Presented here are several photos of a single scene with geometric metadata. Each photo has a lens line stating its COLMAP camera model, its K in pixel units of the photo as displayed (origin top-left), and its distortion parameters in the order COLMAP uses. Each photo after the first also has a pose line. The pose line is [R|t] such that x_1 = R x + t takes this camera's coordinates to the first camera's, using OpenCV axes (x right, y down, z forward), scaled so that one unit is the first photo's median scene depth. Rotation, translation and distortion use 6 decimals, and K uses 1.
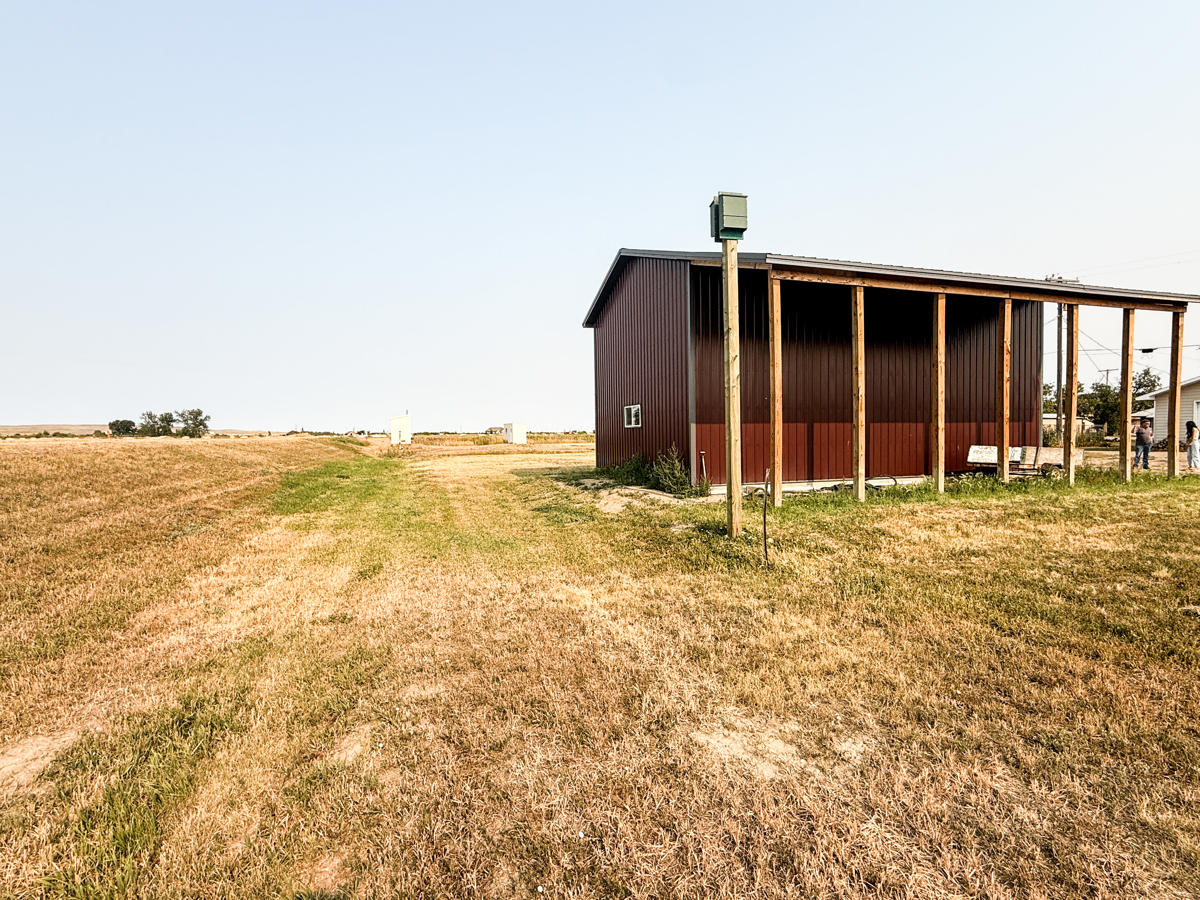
lens RADIAL K [[566.9, 0, 600.0], [0, 566.9, 450.0], [0, 0, 1]] dist [-0.001824, 0.000938]
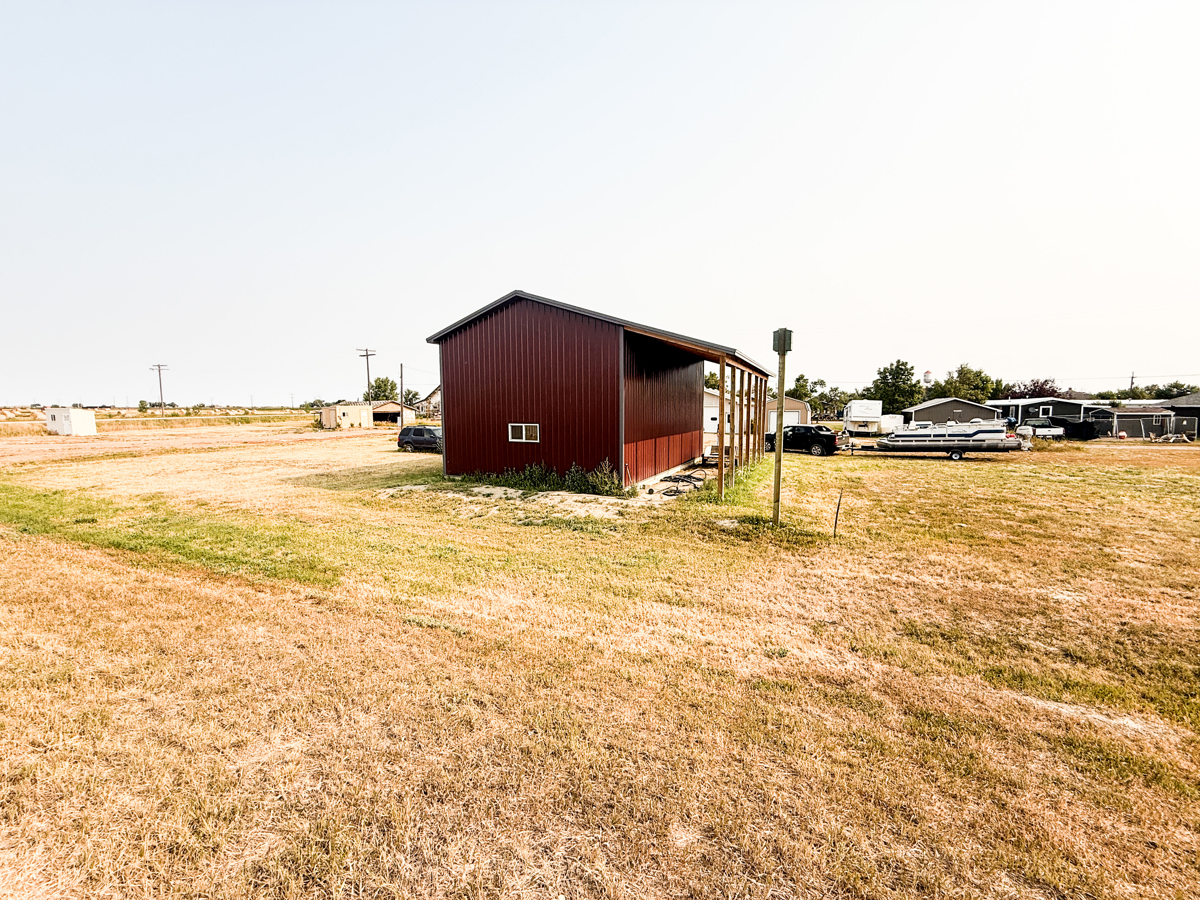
lens RADIAL K [[478.4, 0, 596.8], [0, 478.4, 450.8], [0, 0, 1]] dist [-0.001241, 0.000283]
pose [[0.679938, -0.056081, 0.731122, -0.716696], [0.014714, 0.997914, 0.062861, -0.101891], [-0.733122, -0.031984, 0.679345, 0.238989]]
